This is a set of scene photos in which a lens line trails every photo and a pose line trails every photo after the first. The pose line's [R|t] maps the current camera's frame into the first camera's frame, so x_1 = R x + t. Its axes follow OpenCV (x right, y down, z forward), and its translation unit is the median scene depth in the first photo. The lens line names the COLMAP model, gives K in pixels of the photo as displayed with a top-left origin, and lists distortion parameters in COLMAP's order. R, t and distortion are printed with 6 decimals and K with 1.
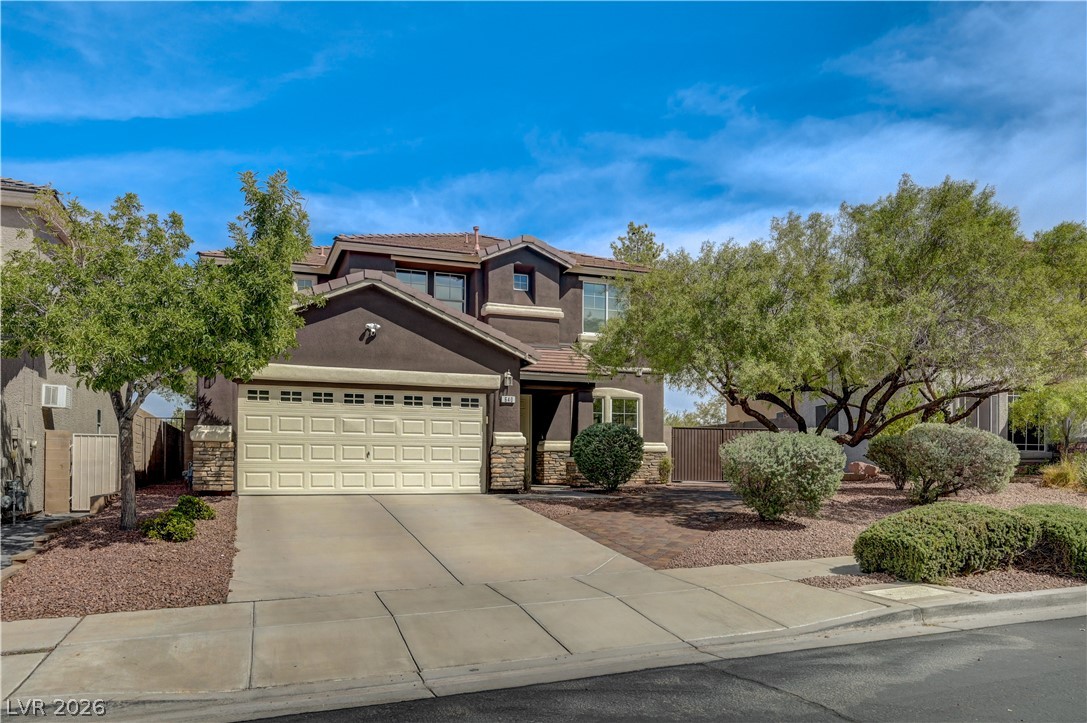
lens RADIAL K [[718.6, 0, 540.4], [0, 718.6, 455.0], [0, 0, 1]] dist [-0.001910, -0.000091]
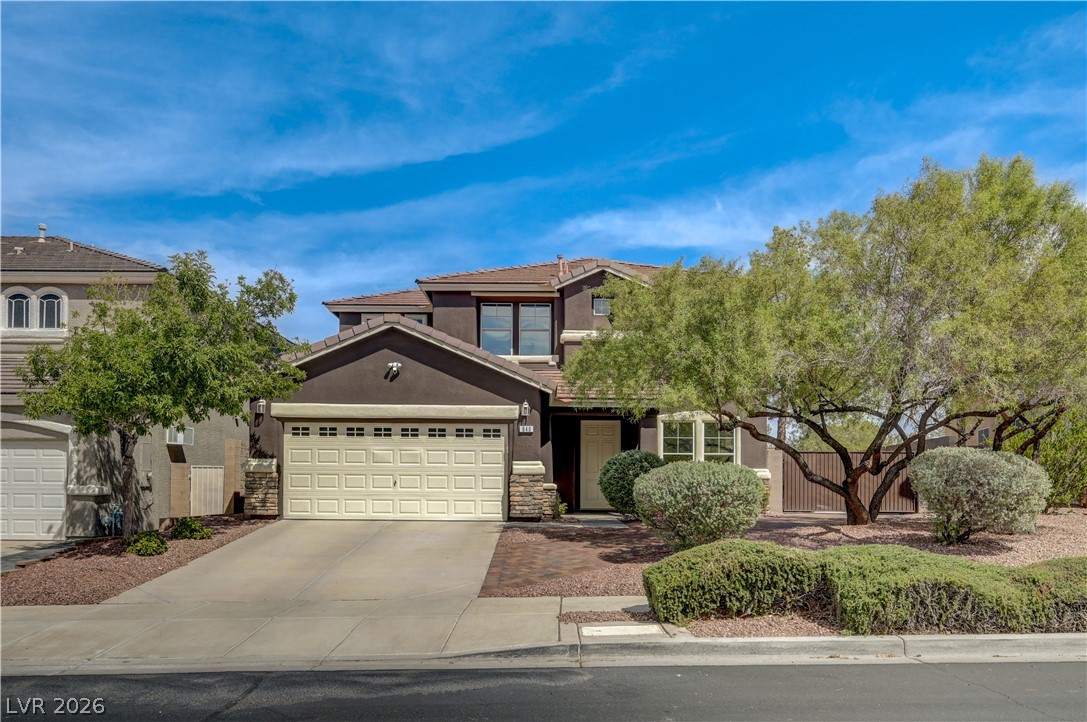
lens RADIAL K [[755.3, 0, 545.2], [0, 755.3, 478.5], [0, 0, 1]] dist [0.003301, -0.000399]
pose [[0.942862, -0.002120, -0.333176, 0.337551], [0.001678, 0.999997, -0.001613, -0.005683], [0.333178, 0.000962, 0.942863, 0.000360]]
